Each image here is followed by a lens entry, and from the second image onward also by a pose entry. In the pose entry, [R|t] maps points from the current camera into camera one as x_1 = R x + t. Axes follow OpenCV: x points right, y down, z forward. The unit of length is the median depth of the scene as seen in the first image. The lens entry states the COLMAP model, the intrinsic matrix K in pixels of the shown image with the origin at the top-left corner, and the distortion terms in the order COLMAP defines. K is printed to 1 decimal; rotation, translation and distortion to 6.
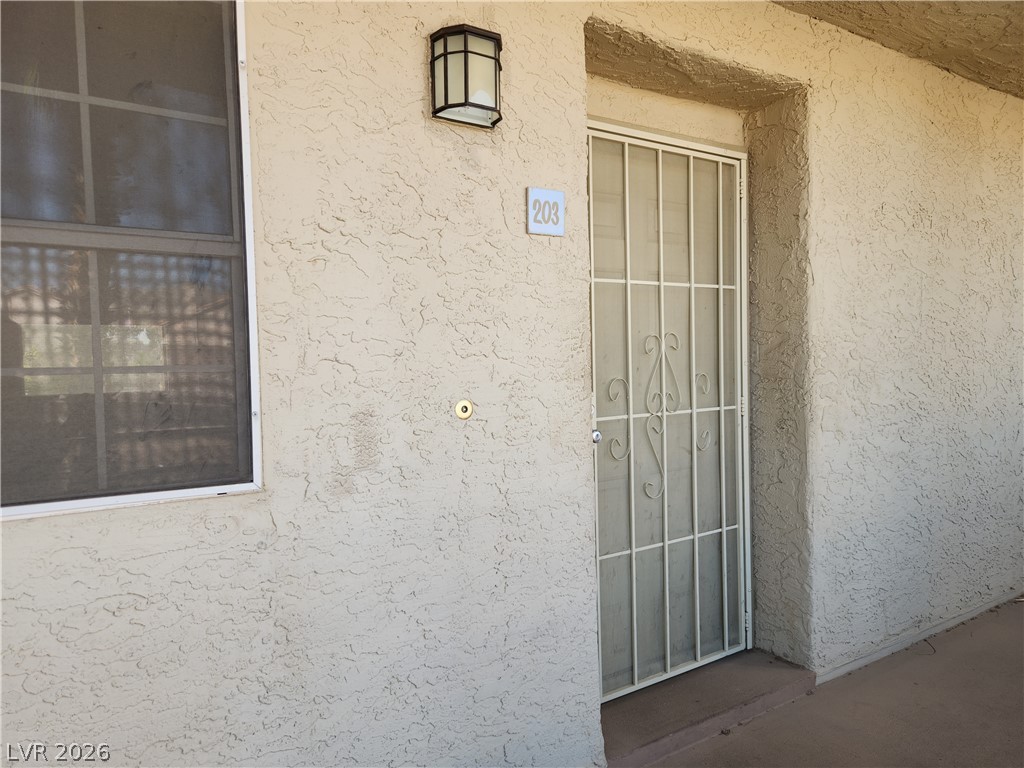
lens RADIAL K [[690.3, 0, 513.1], [0, 690.3, 383.1], [0, 0, 1]] dist [0.026845, -0.017806]
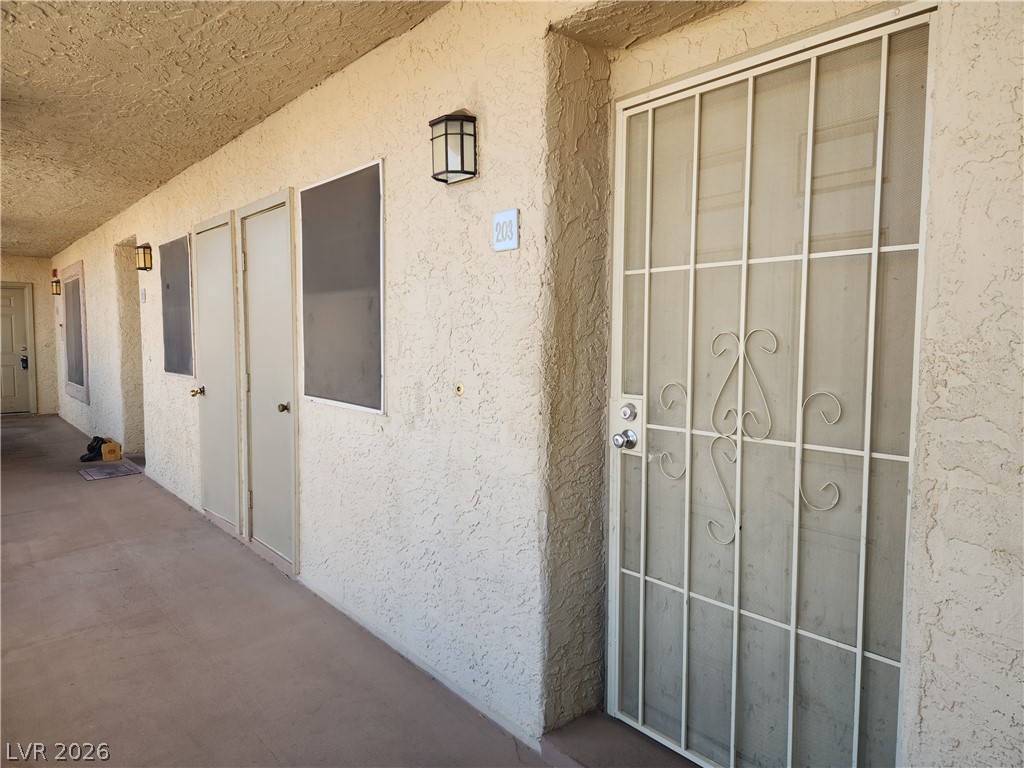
lens RADIAL K [[690.3, 0, 513.1], [0, 690.3, 383.8], [0, 0, 1]] dist [0.026845, -0.017806]
pose [[0.106157, 0.096498, -0.989656, 1.270593], [-0.036314, 0.994992, 0.093123, -0.102421], [0.993686, 0.026052, 0.109130, 0.921005]]
